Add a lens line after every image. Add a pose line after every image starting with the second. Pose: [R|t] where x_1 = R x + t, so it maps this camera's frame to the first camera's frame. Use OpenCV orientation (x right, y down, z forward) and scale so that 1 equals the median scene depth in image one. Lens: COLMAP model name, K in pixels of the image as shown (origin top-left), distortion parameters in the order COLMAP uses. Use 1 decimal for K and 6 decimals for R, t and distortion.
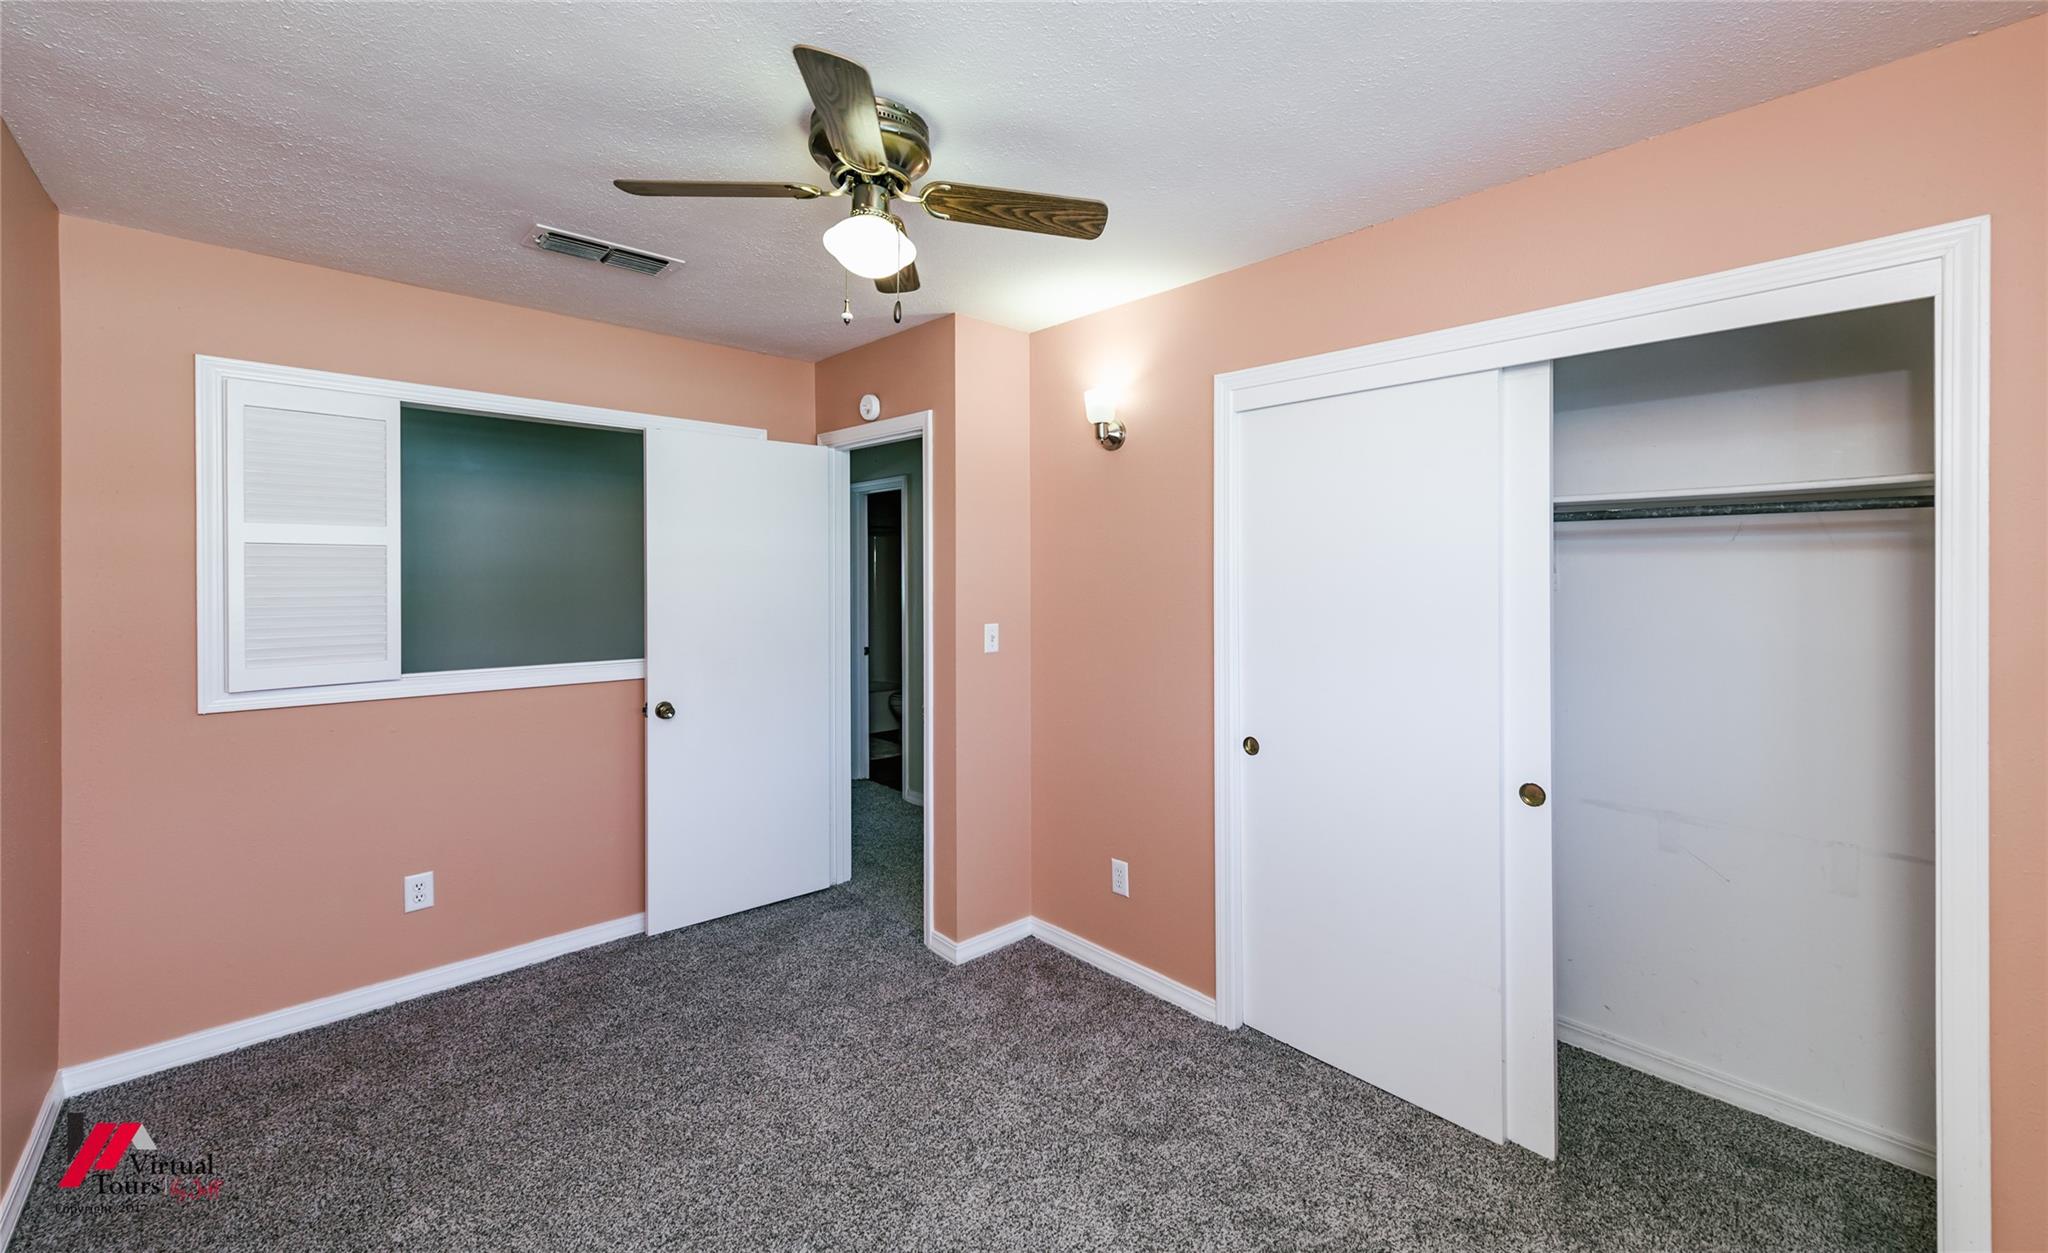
lens RADIAL K [[790.0, 0, 1052.3], [0, 790.0, 569.8], [0, 0, 1]] dist [0.013422, -0.006835]
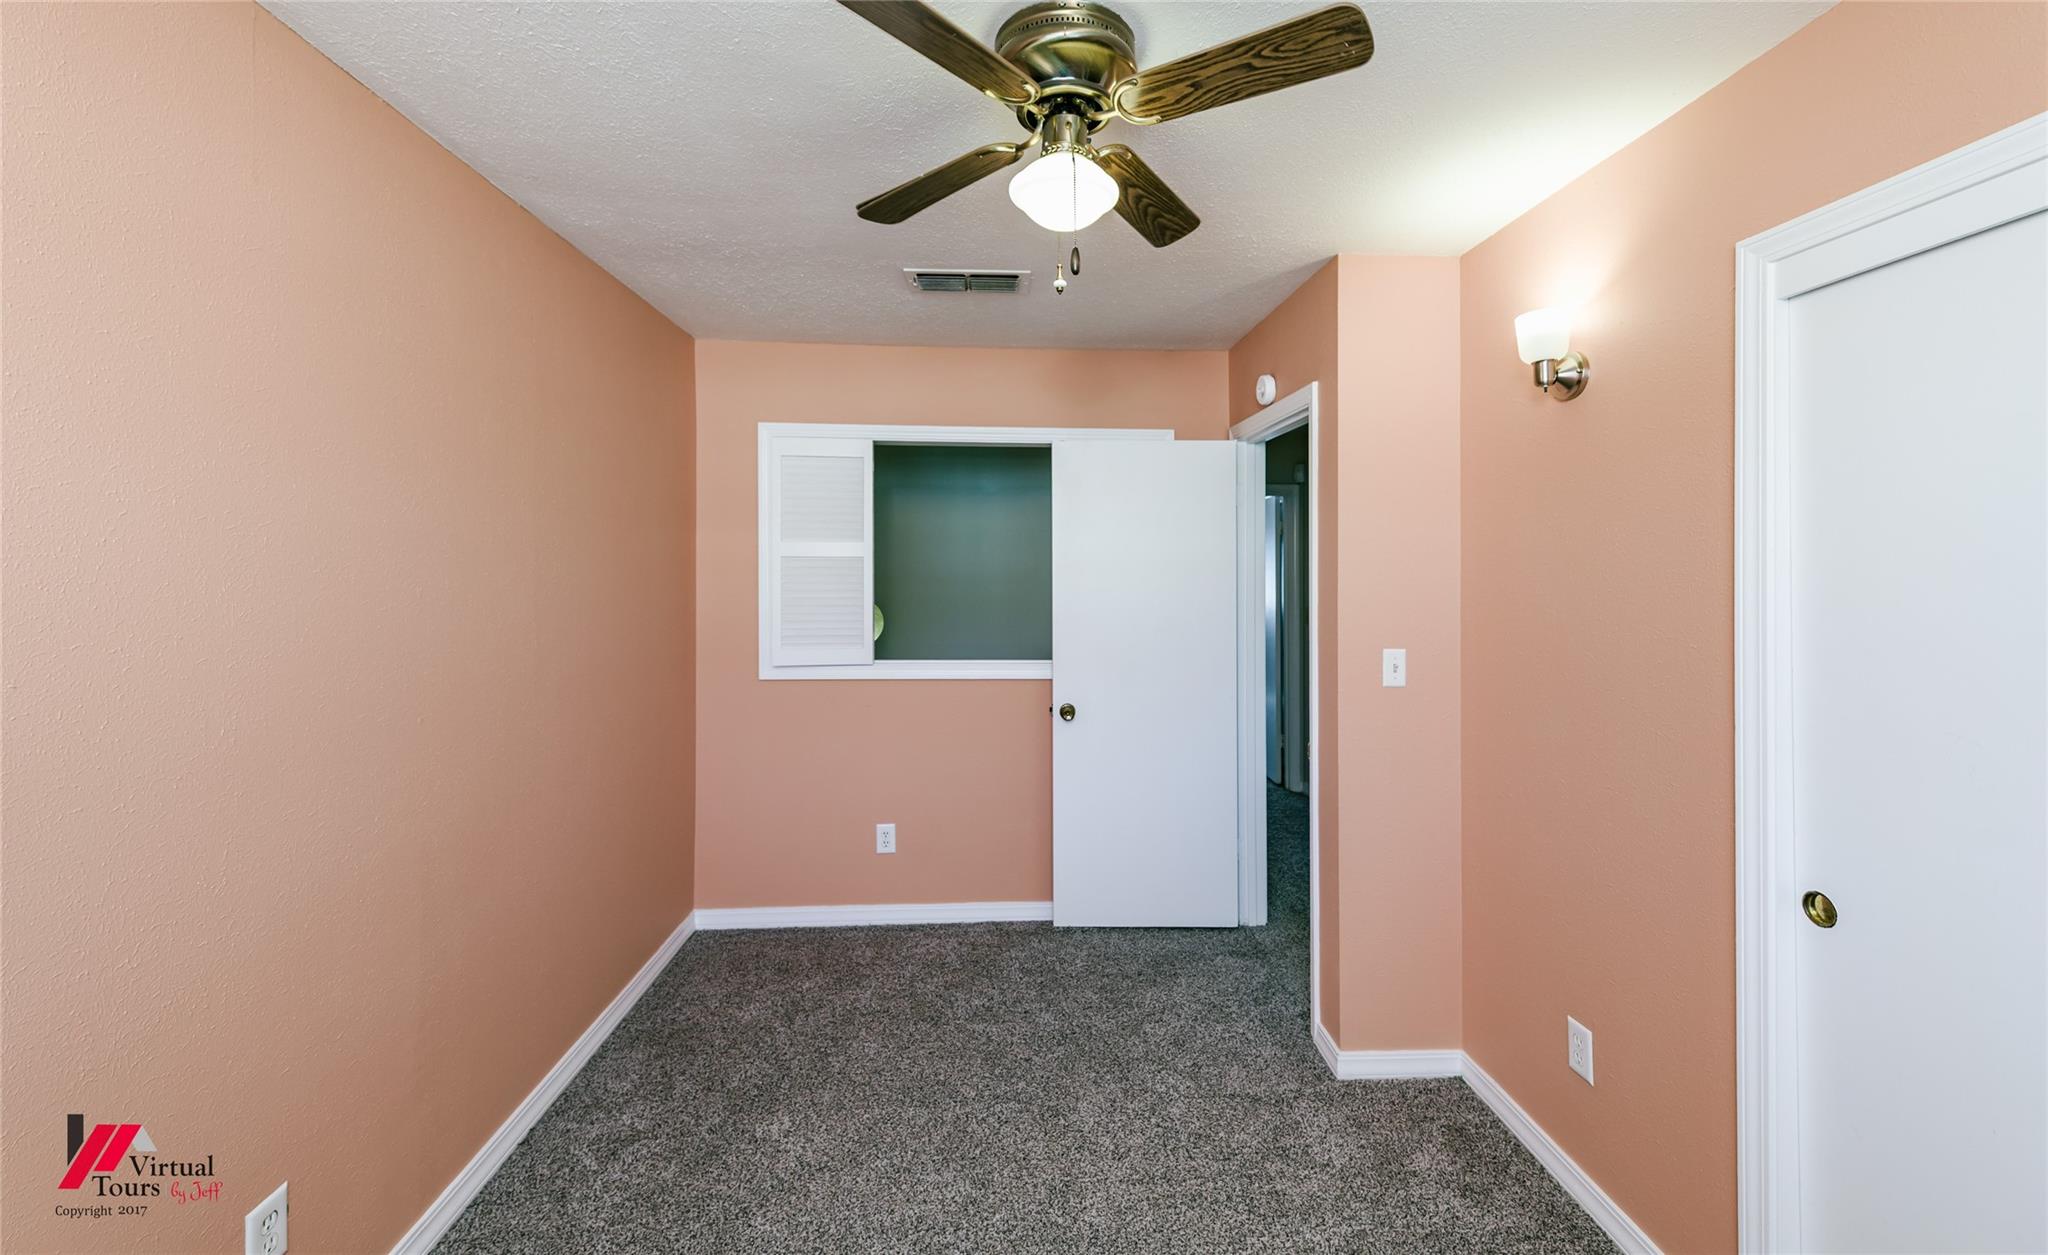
lens RADIAL K [[790.0, 0, 1052.3], [0, 790.0, 570.8], [0, 0, 1]] dist [0.013422, -0.006835]
pose [[0.765896, 0.000022, -0.642964, 0.175418], [0.000612, 1.000000, 0.000764, -0.008738], [0.642964, -0.000979, 0.765896, 0.216895]]
